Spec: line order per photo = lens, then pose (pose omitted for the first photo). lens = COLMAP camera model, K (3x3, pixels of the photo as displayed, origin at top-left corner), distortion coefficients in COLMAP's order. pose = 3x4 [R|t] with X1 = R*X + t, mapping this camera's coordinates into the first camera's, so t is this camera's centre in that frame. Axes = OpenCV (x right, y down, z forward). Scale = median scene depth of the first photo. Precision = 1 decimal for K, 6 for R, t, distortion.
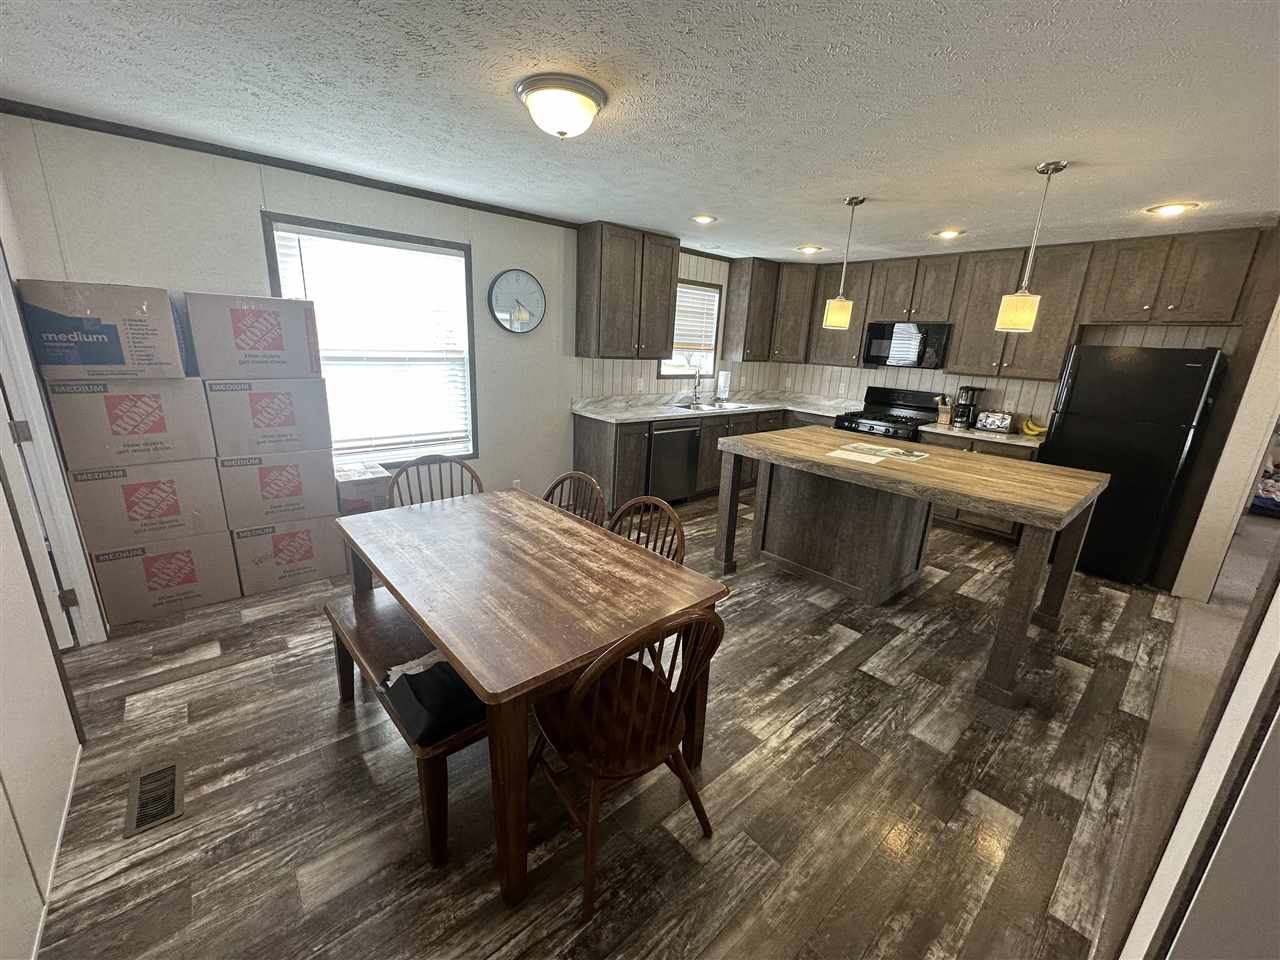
lens RADIAL K [[508.7, 0, 641.1], [0, 508.7, 479.4], [0, 0, 1]] dist [-0.002568, 0.000446]
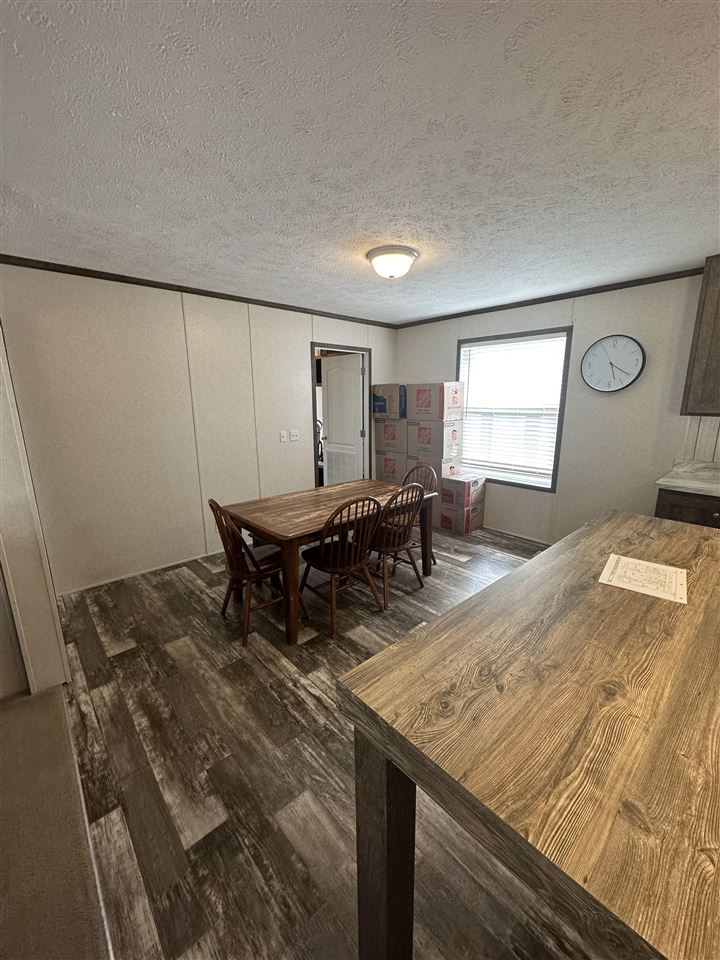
lens RADIAL K [[381.6, 0, 360.9], [0, 381.6, 480.7], [0, 0, 1]] dist [-0.002568, 0.000446]
pose [[0.023148, 0.167514, -0.985598, 1.156934], [-0.257999, 0.953469, 0.155994, -0.185591], [0.965868, 0.250673, 0.065289, 0.931814]]
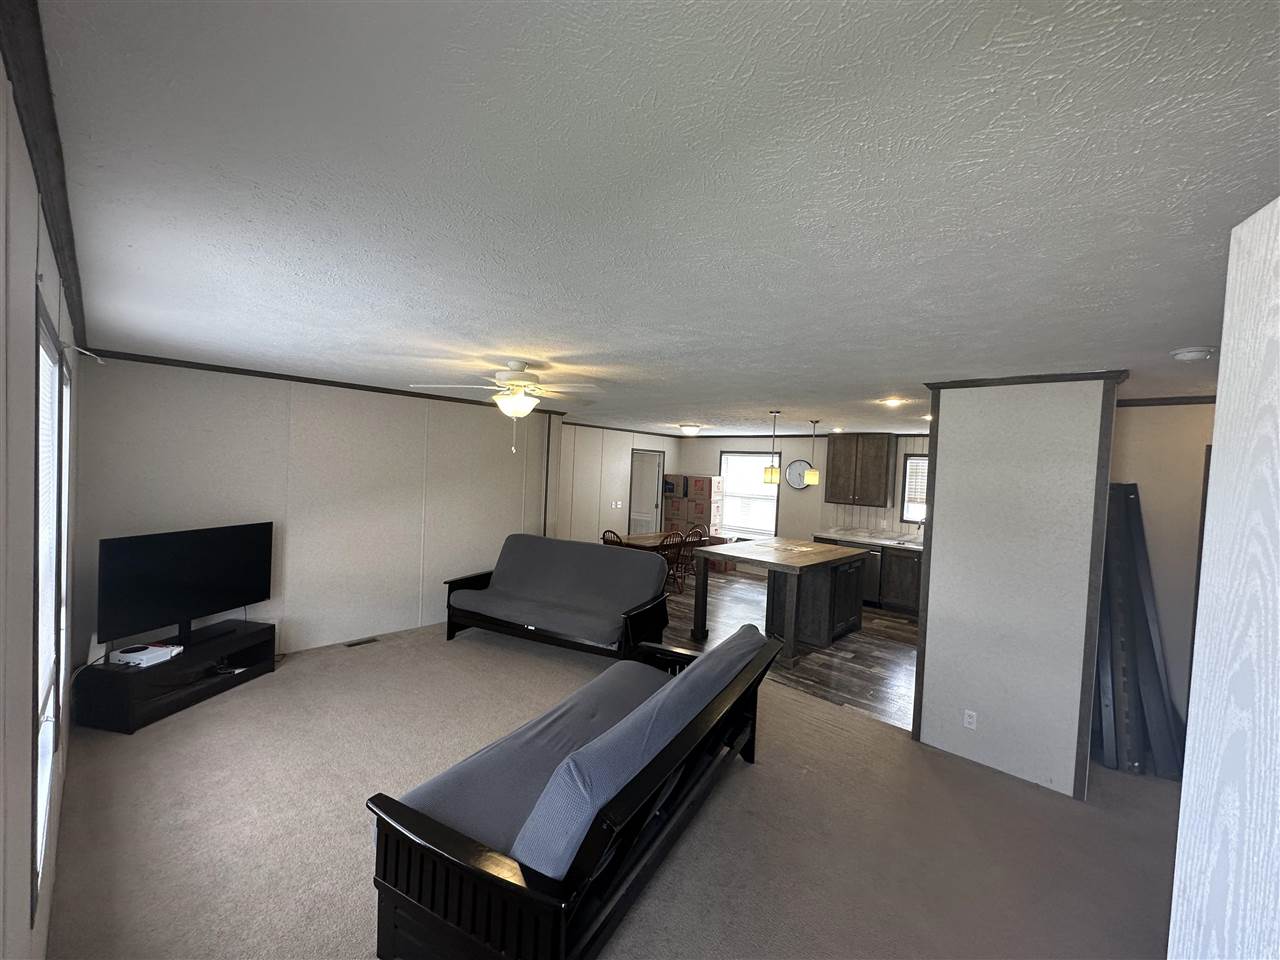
lens RADIAL K [[508.7, 0, 641.1], [0, 508.7, 479.4], [0, 0, 1]] dist [-0.002568, 0.000446]
pose [[0.108741, -0.015615, -0.993948, 3.382008], [-0.302545, 0.951923, -0.048054, -0.062851], [0.946912, 0.305939, 0.098789, 0.354286]]
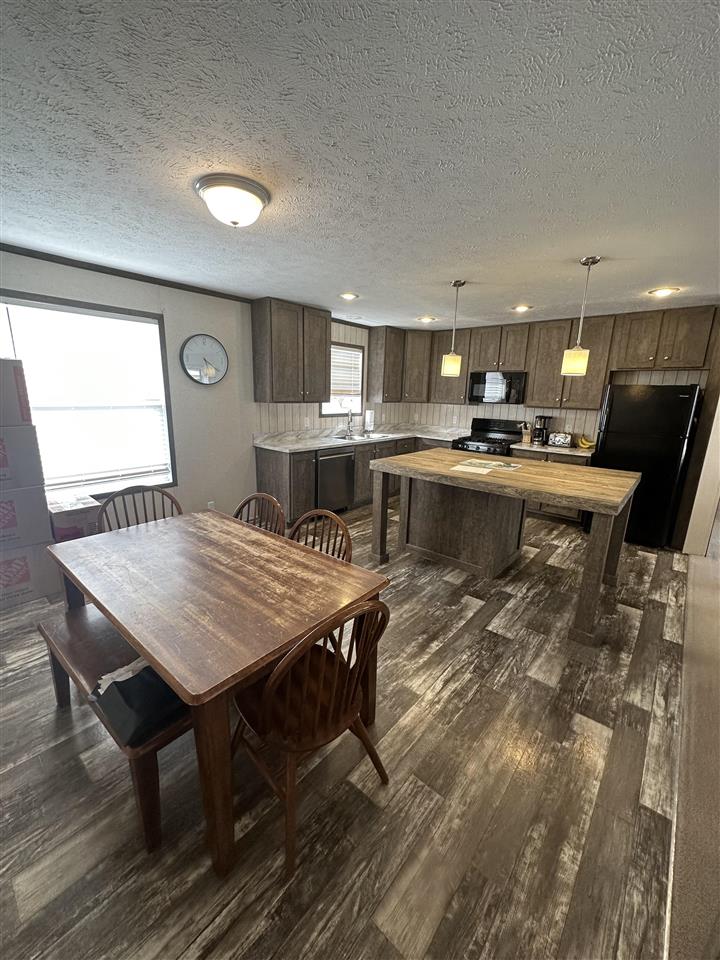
lens RADIAL K [[381.6, 0, 360.9], [0, 381.6, 480.7], [0, 0, 1]] dist [-0.002568, 0.000446]
pose [[0.989413, -0.054135, 0.134653, -0.009083], [0.058343, 0.997918, -0.027502, -0.006021], [-0.132884, 0.035067, 0.990511, 0.053186]]
